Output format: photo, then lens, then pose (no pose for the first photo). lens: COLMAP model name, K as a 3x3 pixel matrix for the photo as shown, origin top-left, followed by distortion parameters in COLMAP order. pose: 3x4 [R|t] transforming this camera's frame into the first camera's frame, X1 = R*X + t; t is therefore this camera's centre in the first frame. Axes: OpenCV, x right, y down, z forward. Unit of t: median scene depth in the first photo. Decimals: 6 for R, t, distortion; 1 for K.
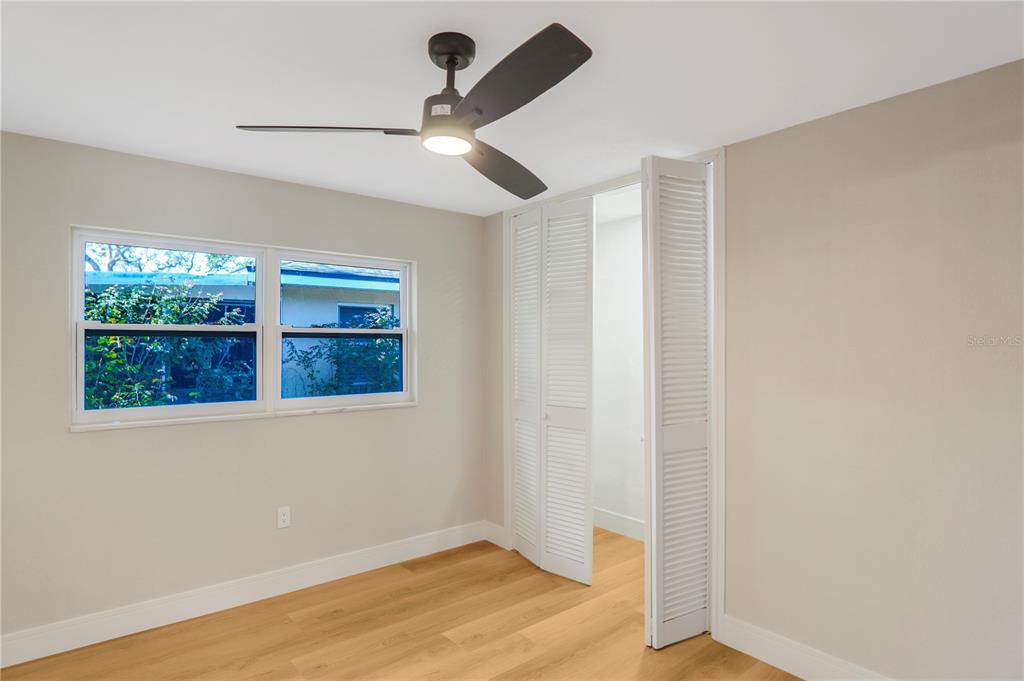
lens RADIAL K [[559.2, 0, 509.4], [0, 559.2, 344.9], [0, 0, 1]] dist [-0.001064, -0.000158]
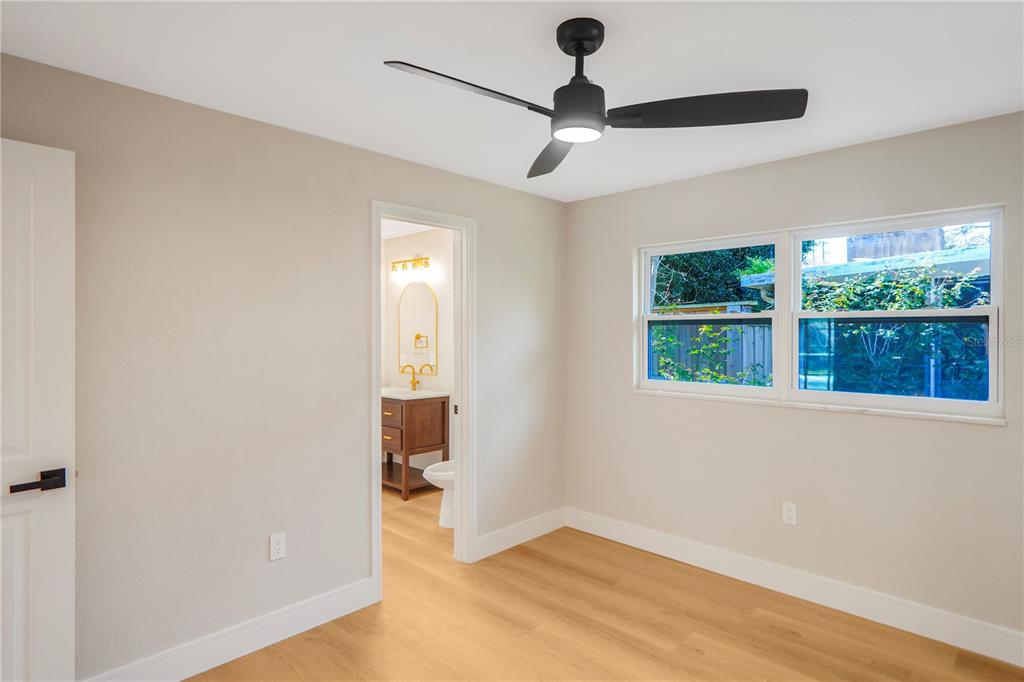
lens RADIAL K [[561.6, 0, 511.5], [0, 561.6, 336.6], [0, 0, 1]] dist [0.001963, -0.000115]
pose [[0.120913, 0.008735, -0.992625, 0.480284], [0.001187, 0.999959, 0.008945, -0.000657], [0.992662, -0.002260, 0.120897, 0.419907]]
